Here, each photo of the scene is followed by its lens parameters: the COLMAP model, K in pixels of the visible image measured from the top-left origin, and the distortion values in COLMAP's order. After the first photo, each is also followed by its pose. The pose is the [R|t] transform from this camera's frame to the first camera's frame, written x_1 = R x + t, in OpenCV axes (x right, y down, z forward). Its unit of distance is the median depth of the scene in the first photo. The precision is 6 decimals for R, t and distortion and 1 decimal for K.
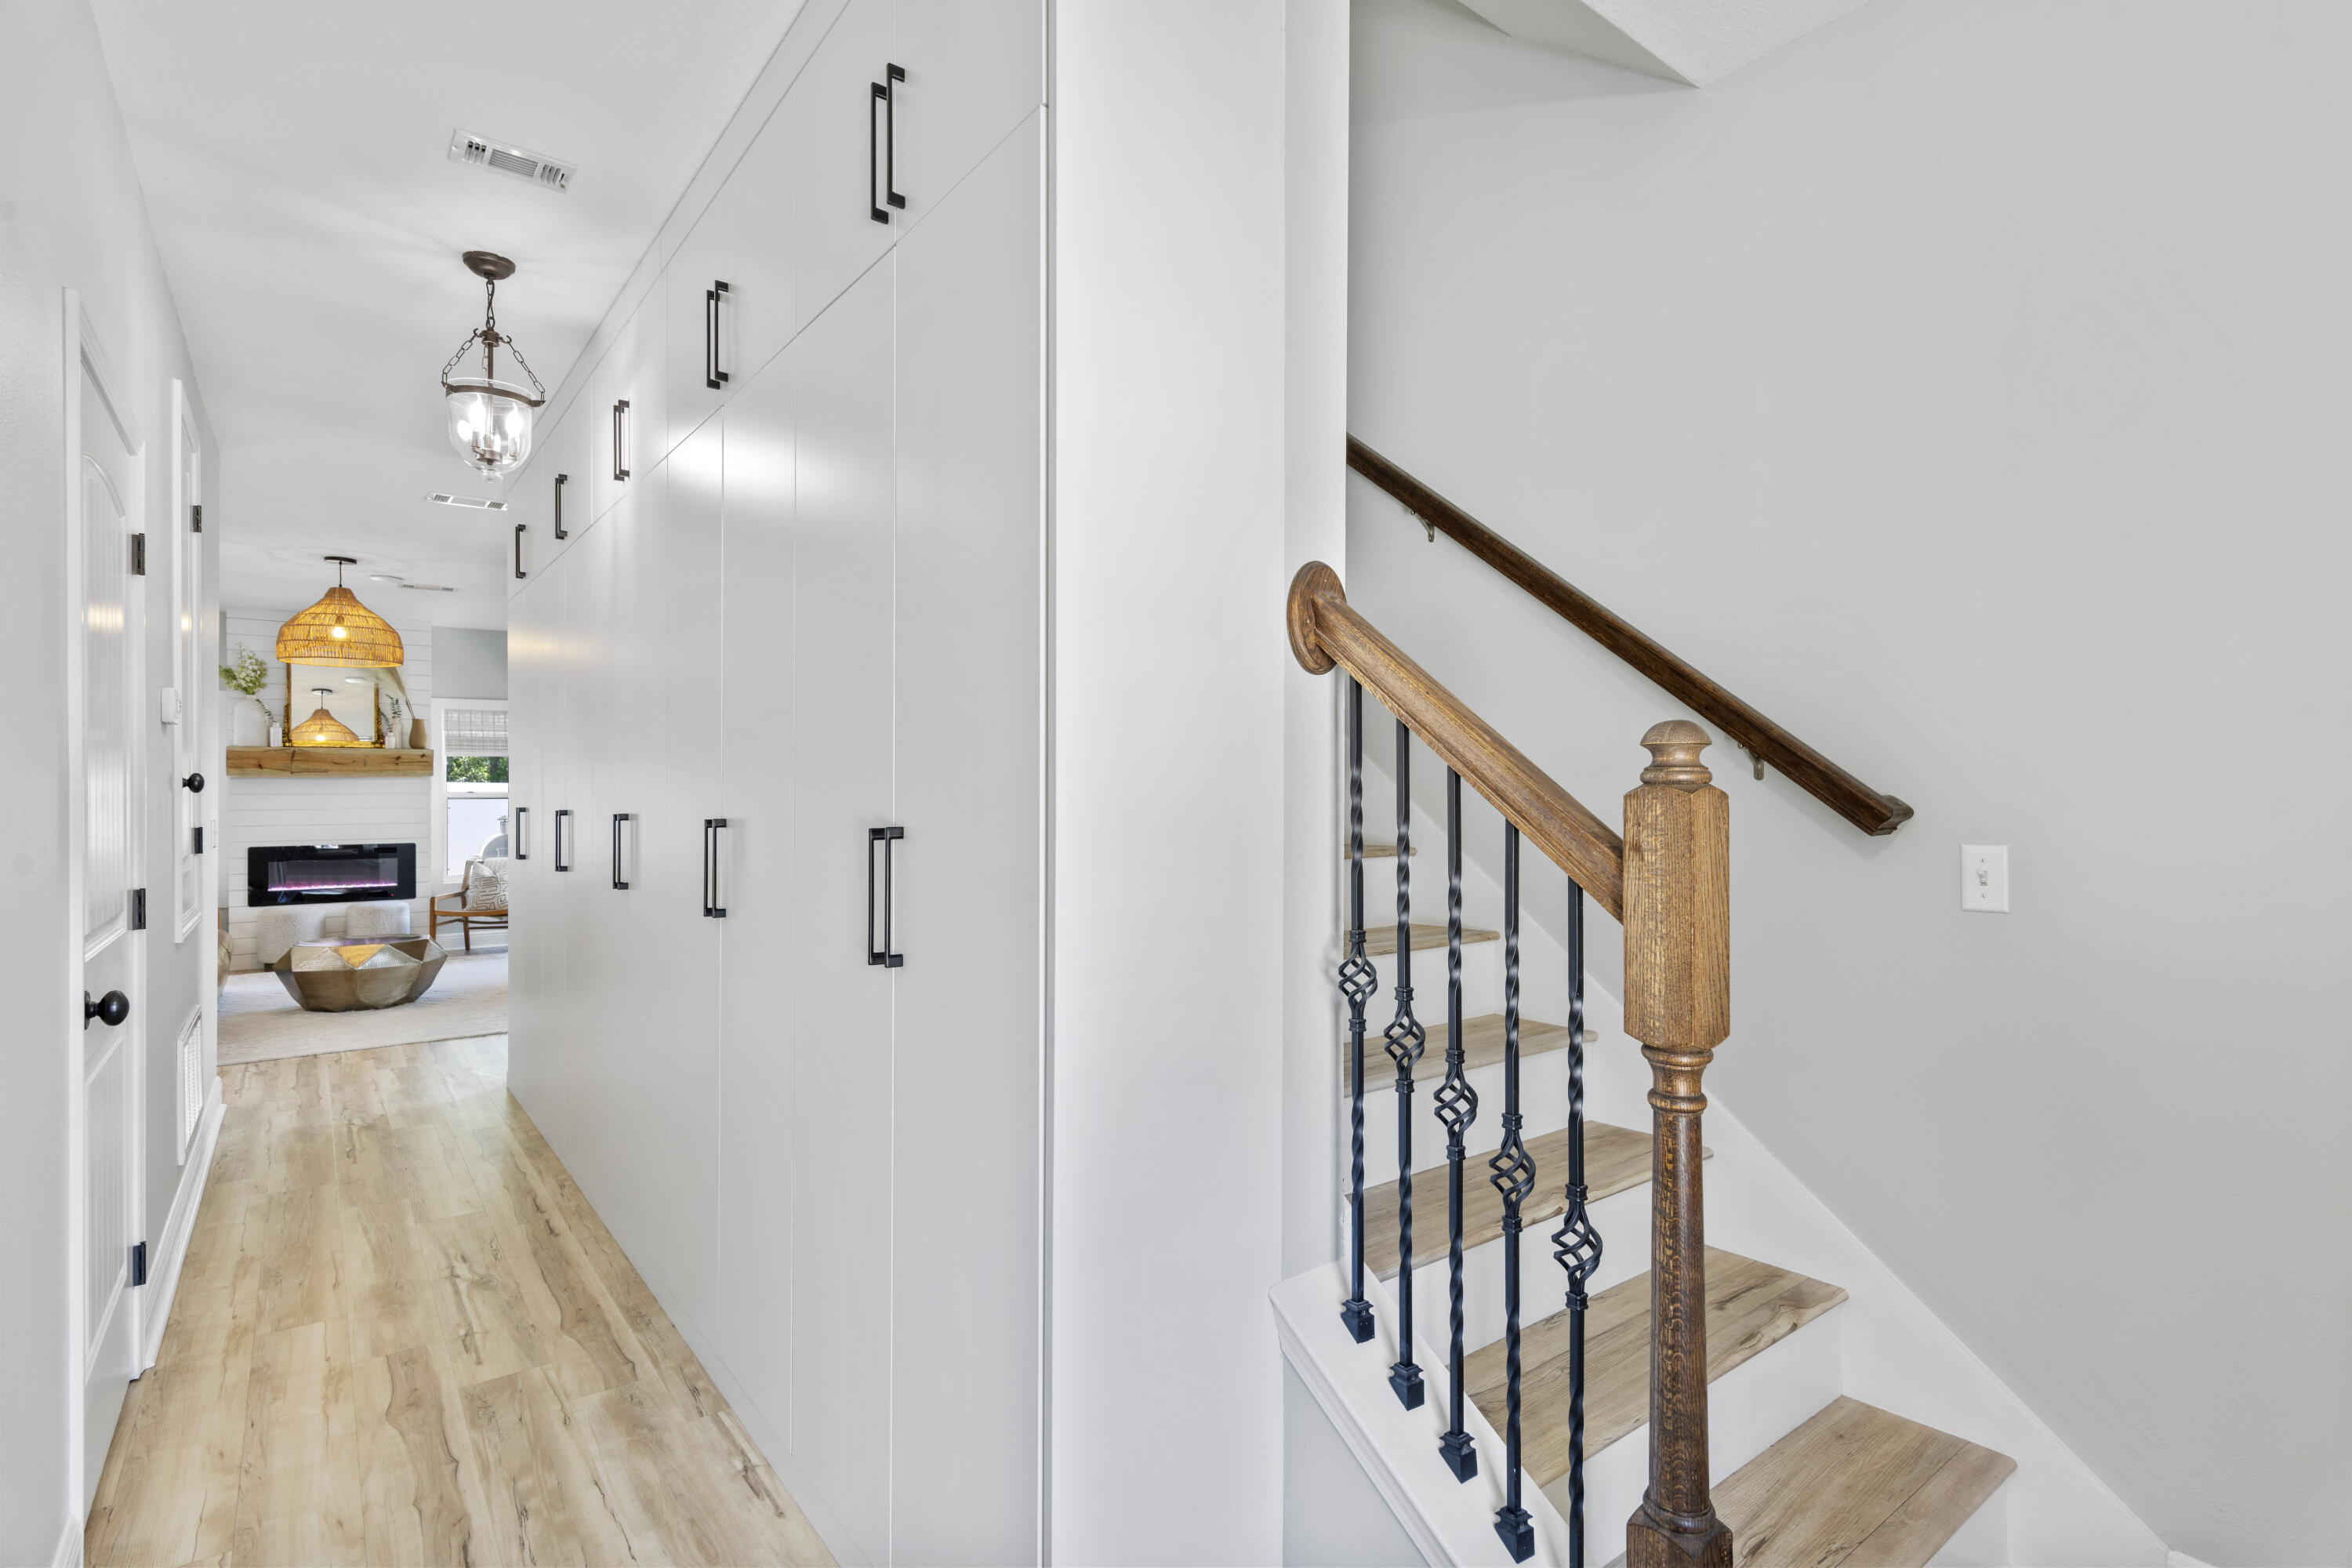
lens RADIAL K [[1167.2, 0, 1181.9], [0, 1167.2, 784.0], [0, 0, 1]] dist [0.003855, -0.000043]
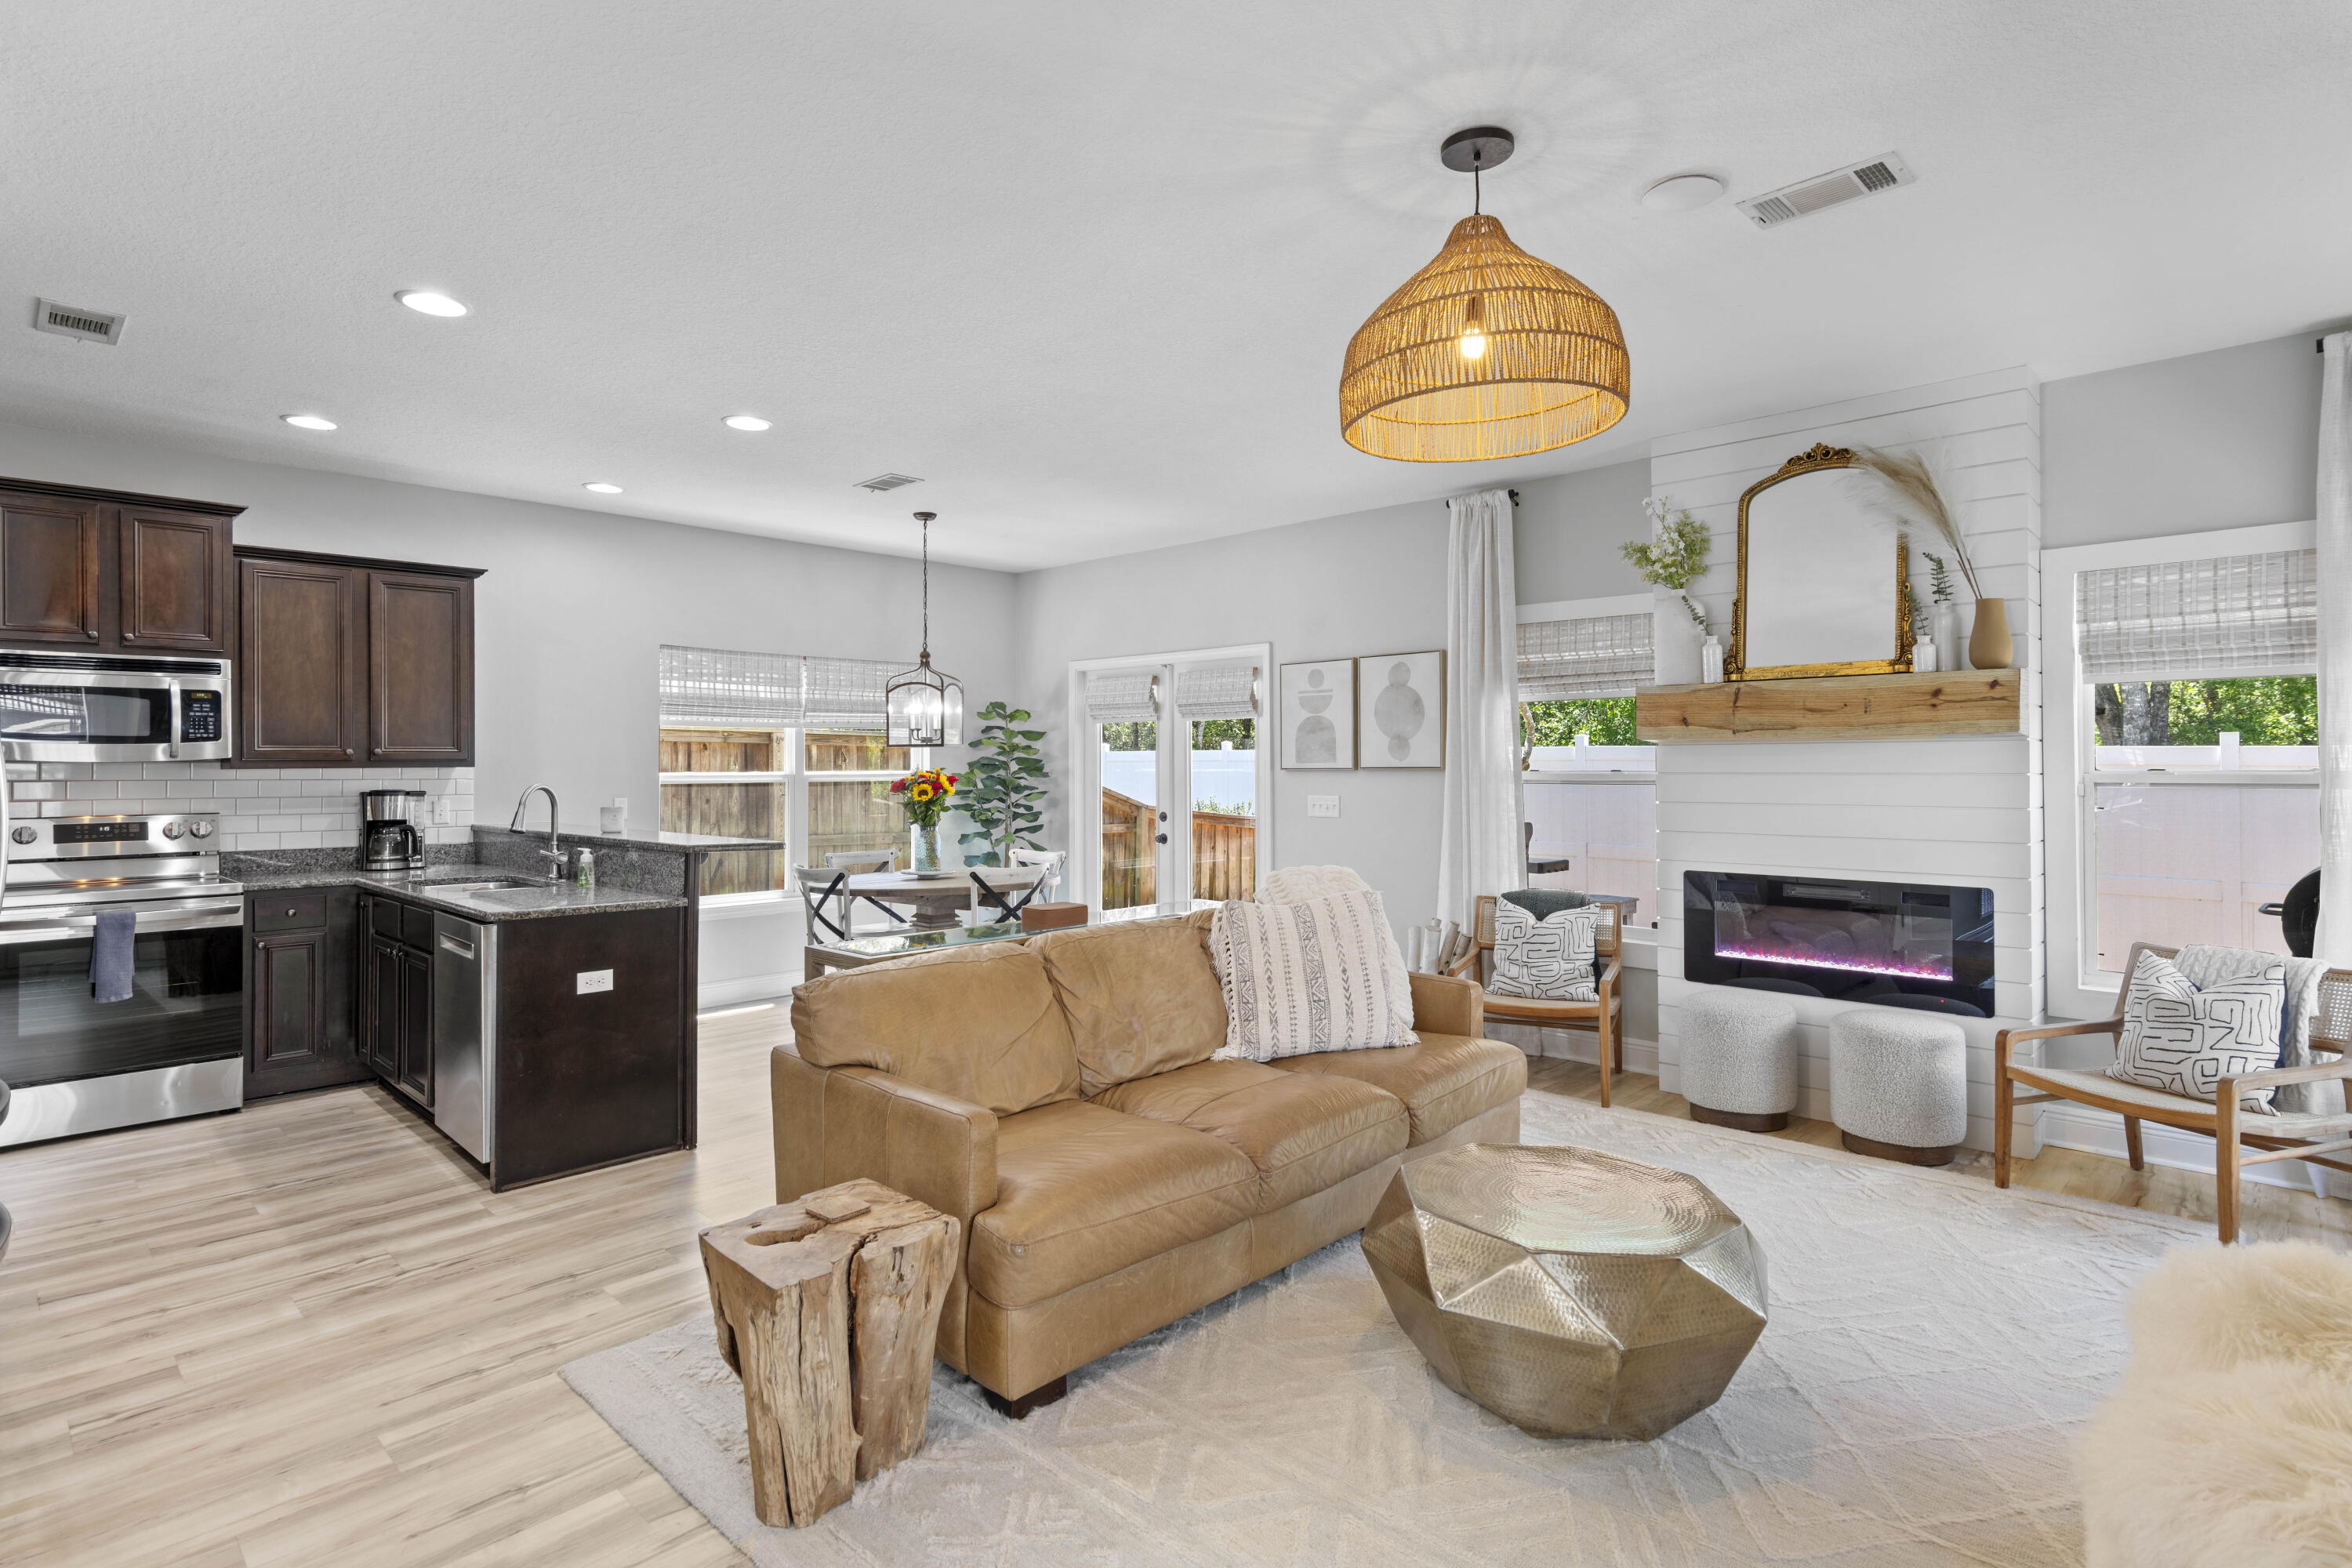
lens RADIAL K [[1167.2, 0, 1178.7], [0, 1167.2, 766.1], [0, 0, 1]] dist [0.003855, -0.000043]
pose [[0.149085, 0.001377, -0.988823, -0.279521], [0.008333, 0.999962, 0.002648, 0.001704], [0.988789, -0.008634, 0.149068, 0.651158]]
